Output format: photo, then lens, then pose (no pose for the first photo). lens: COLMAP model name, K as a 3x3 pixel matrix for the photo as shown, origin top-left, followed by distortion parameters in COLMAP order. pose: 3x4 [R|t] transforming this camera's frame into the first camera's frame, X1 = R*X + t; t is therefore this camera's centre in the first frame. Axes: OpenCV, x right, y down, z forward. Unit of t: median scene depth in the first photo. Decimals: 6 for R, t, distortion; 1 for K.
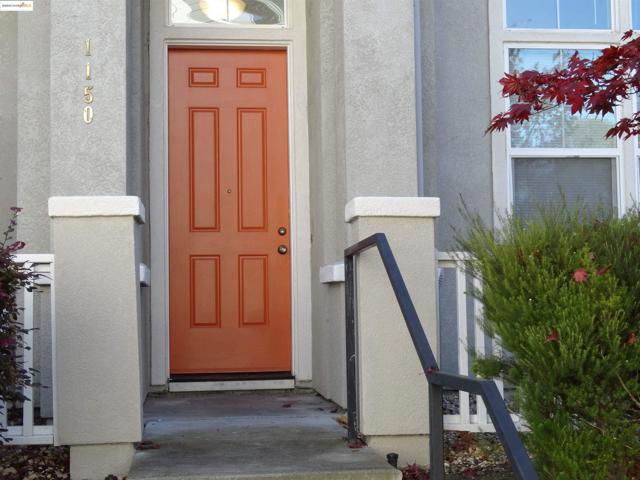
lens RADIAL K [[880.2, 0, 320.0], [0, 880.2, 240.0], [0, 0, 1]] dist [-0.007230, 0.007855]
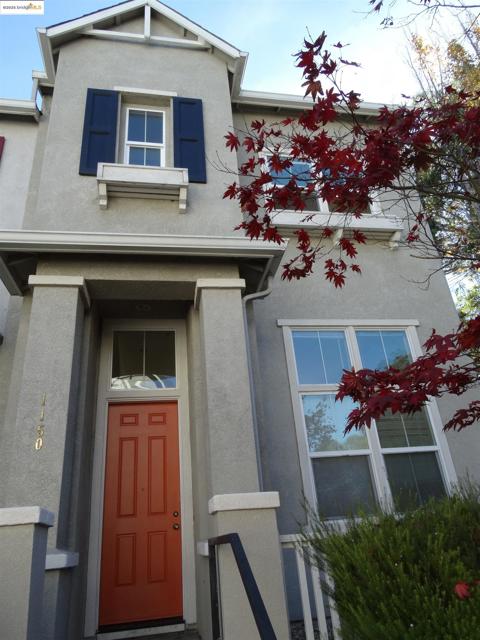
lens RADIAL K [[445.6, 0, 240.0], [0, 445.6, 320.0], [0, 0, 1]] dist [0.000436, -0.000666]
pose [[0.995350, -0.029107, 0.091819, 0.013691], [0.062885, 0.918433, -0.390546, -0.015101], [-0.072962, 0.394504, 0.915993, 0.162035]]
